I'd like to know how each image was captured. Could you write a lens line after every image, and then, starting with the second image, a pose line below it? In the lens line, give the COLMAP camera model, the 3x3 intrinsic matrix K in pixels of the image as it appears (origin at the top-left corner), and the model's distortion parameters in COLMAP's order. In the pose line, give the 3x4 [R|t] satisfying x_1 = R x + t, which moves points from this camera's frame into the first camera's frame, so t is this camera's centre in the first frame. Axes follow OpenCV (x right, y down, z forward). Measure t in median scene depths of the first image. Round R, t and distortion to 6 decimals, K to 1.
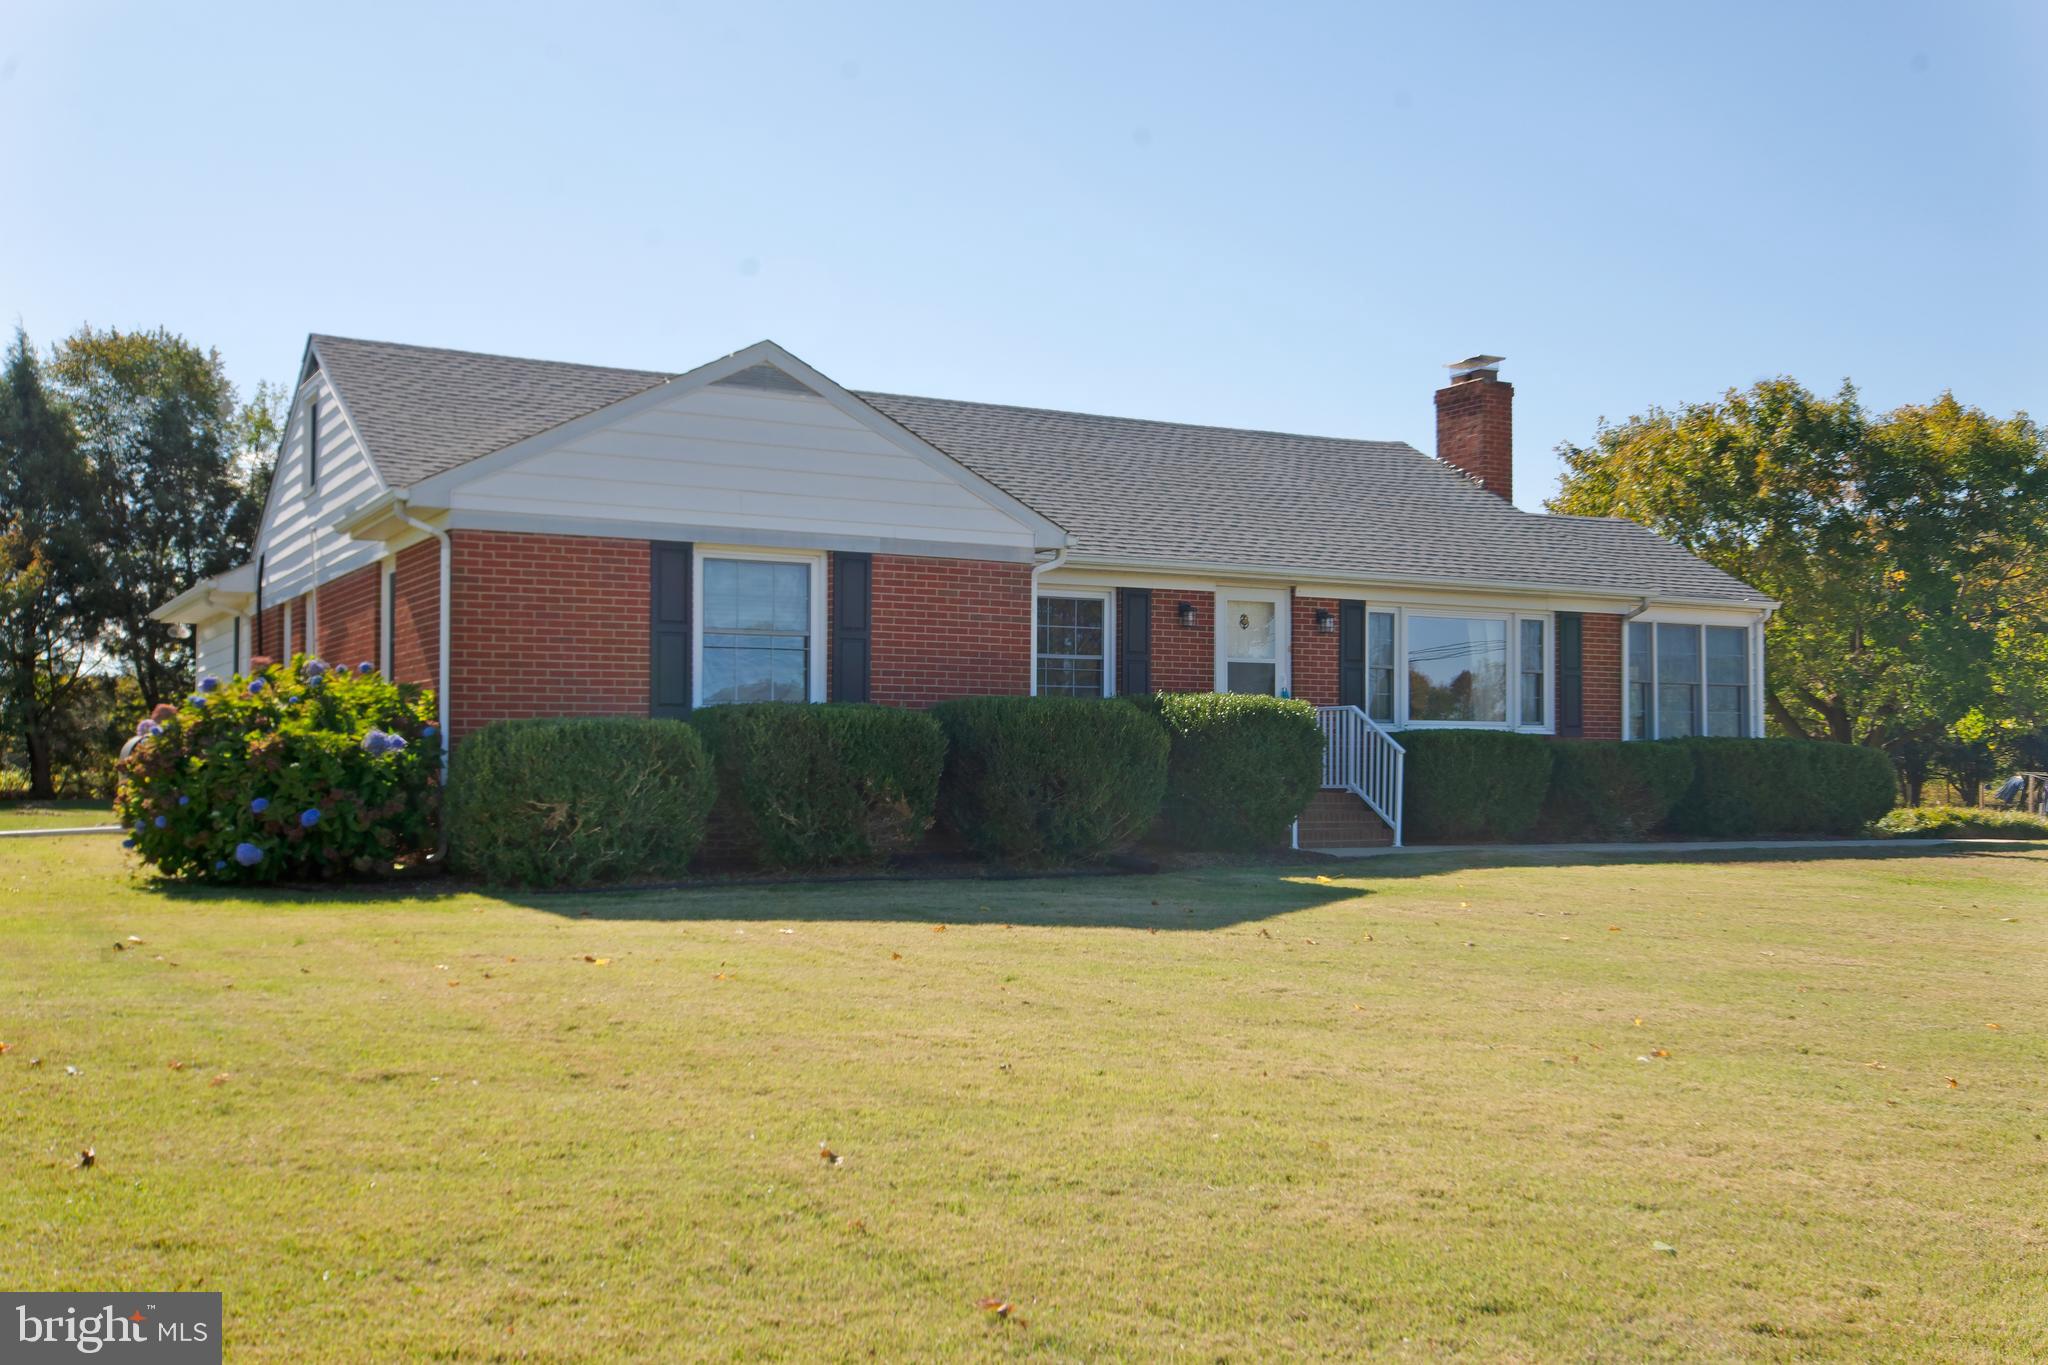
lens RADIAL K [[2138.8, 0, 1023.2], [0, 2138.8, 682.7], [0, 0, 1]] dist [0.018761, 0.000000]
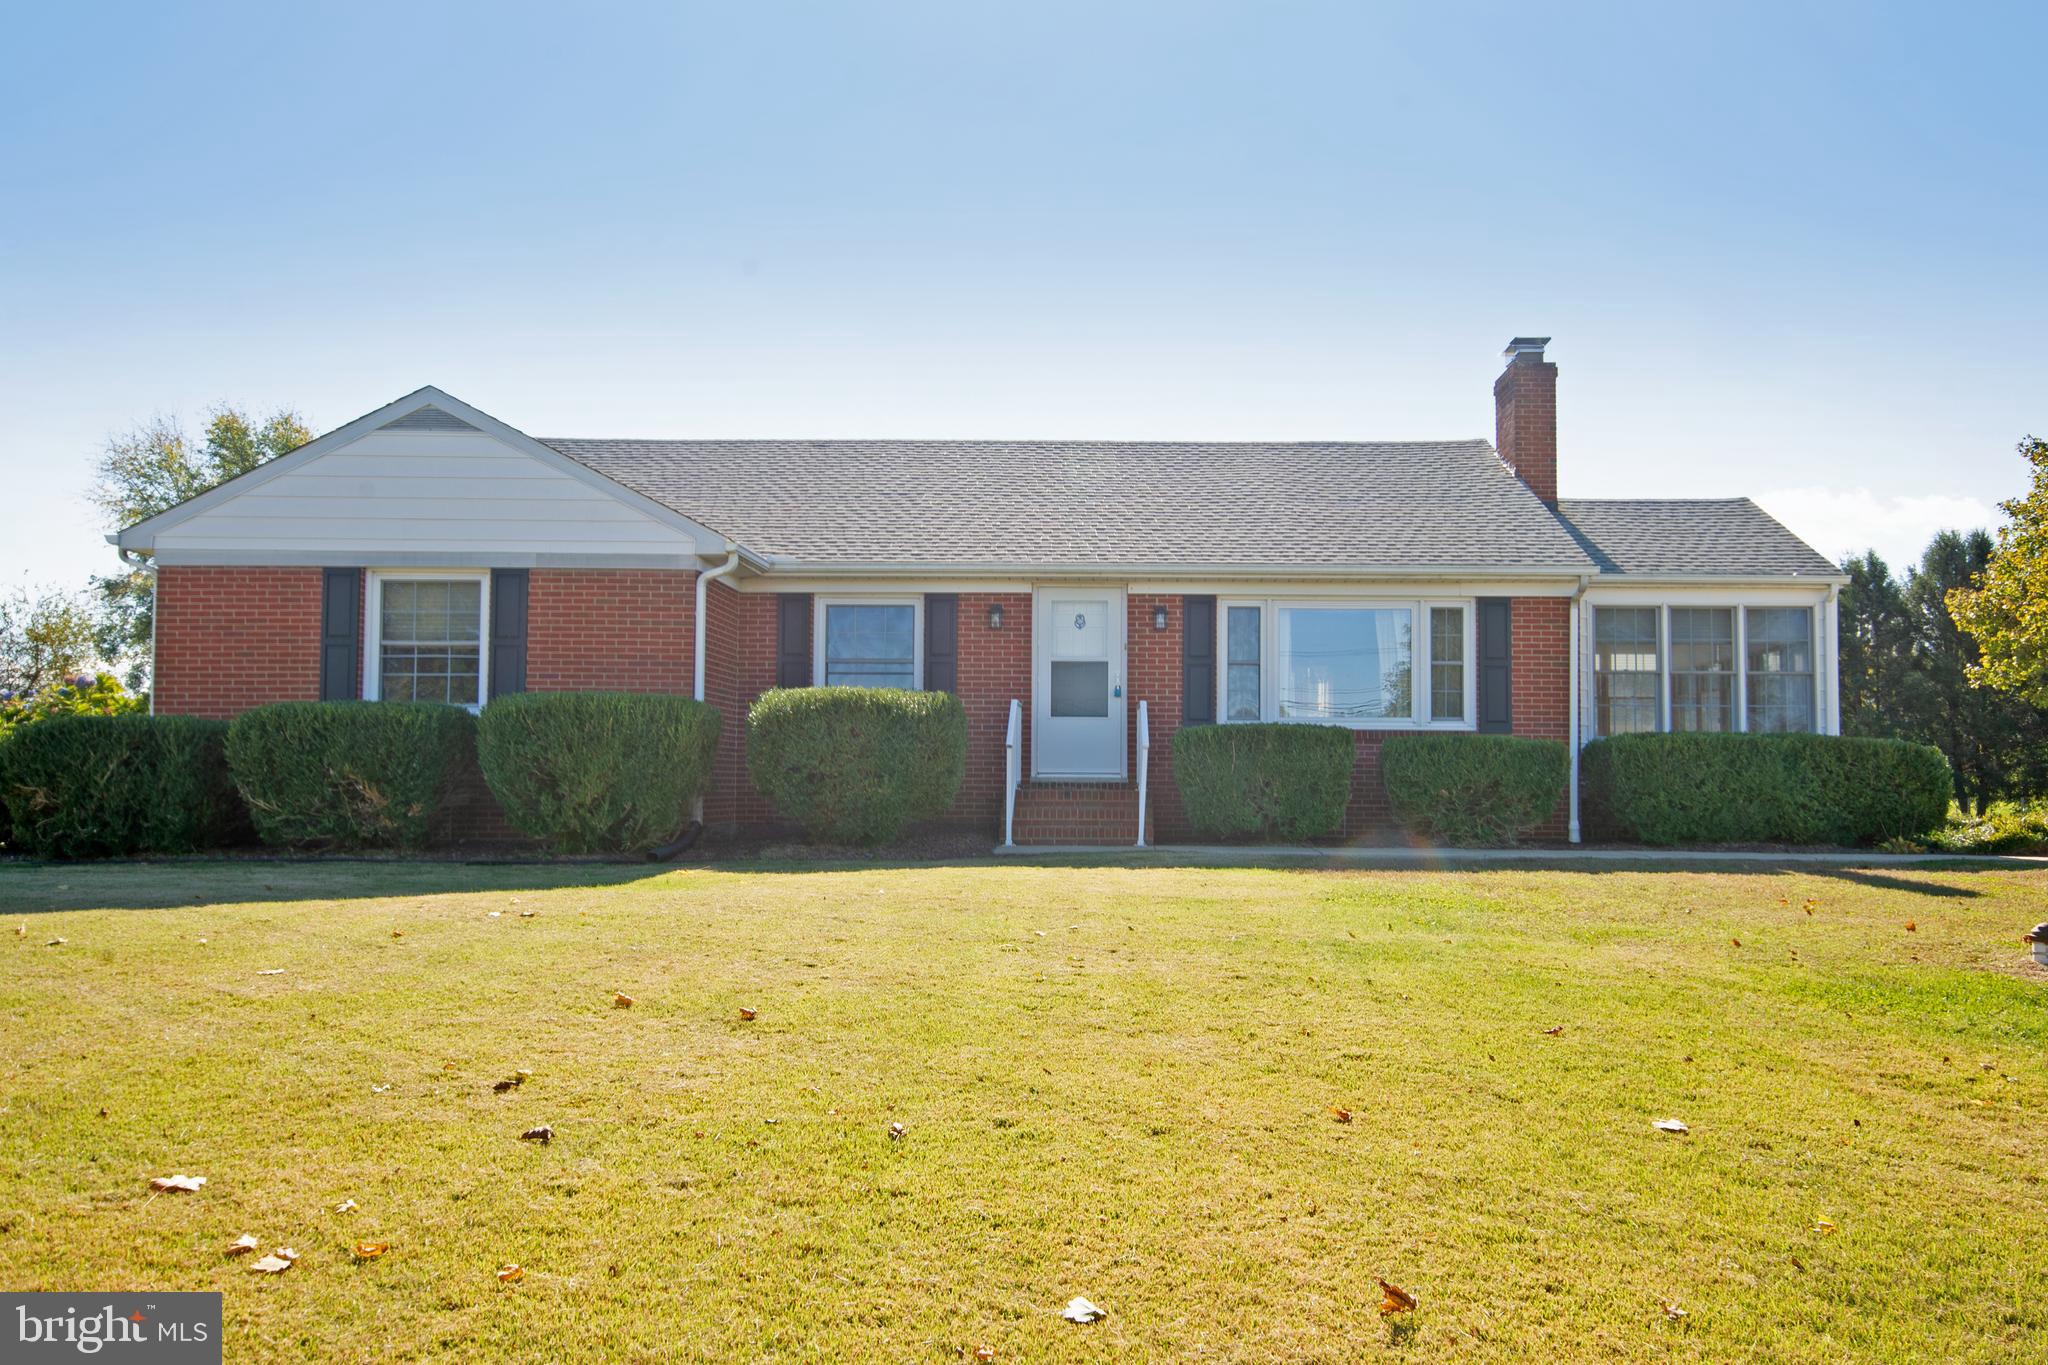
lens RADIAL K [[1628.4, 0, 1021.5], [0, 1628.4, 693.7], [0, 0, 1]] dist [0.008269, 0.001408]
pose [[0.870582, -0.023979, -0.491438, 0.457229], [0.016367, 0.999670, -0.019782, 0.020508], [0.491750, 0.009179, 0.870688, 0.317326]]
